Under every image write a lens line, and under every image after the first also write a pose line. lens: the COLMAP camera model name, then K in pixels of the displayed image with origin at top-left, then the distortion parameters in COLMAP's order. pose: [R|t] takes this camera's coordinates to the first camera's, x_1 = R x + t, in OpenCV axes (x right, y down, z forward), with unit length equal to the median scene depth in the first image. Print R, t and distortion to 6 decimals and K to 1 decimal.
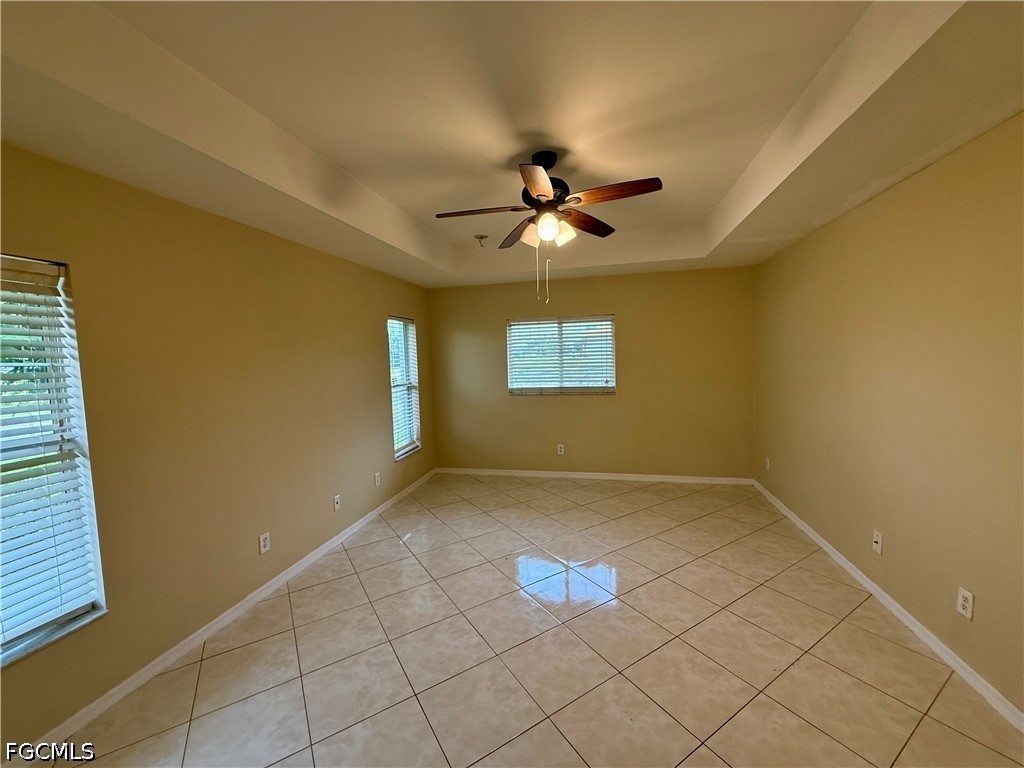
lens RADIAL K [[409.5, 0, 512.9], [0, 409.5, 384.9], [0, 0, 1]] dist [0.000115, 0.000041]
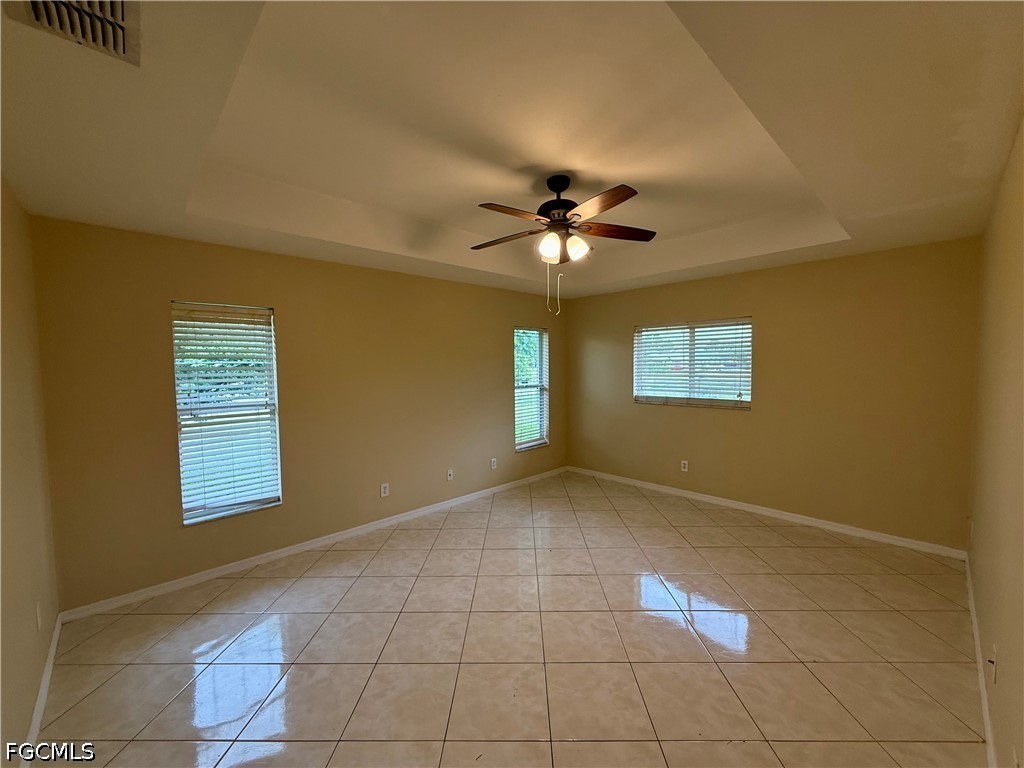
lens RADIAL K [[409.5, 0, 512.9], [0, 409.5, 384.9], [0, 0, 1]] dist [0.000115, 0.000041]
pose [[0.837509, 0.047969, -0.544314, 0.305070], [-0.054094, 0.998524, 0.004765, -0.007303], [0.543739, 0.025453, 0.838868, 0.019236]]
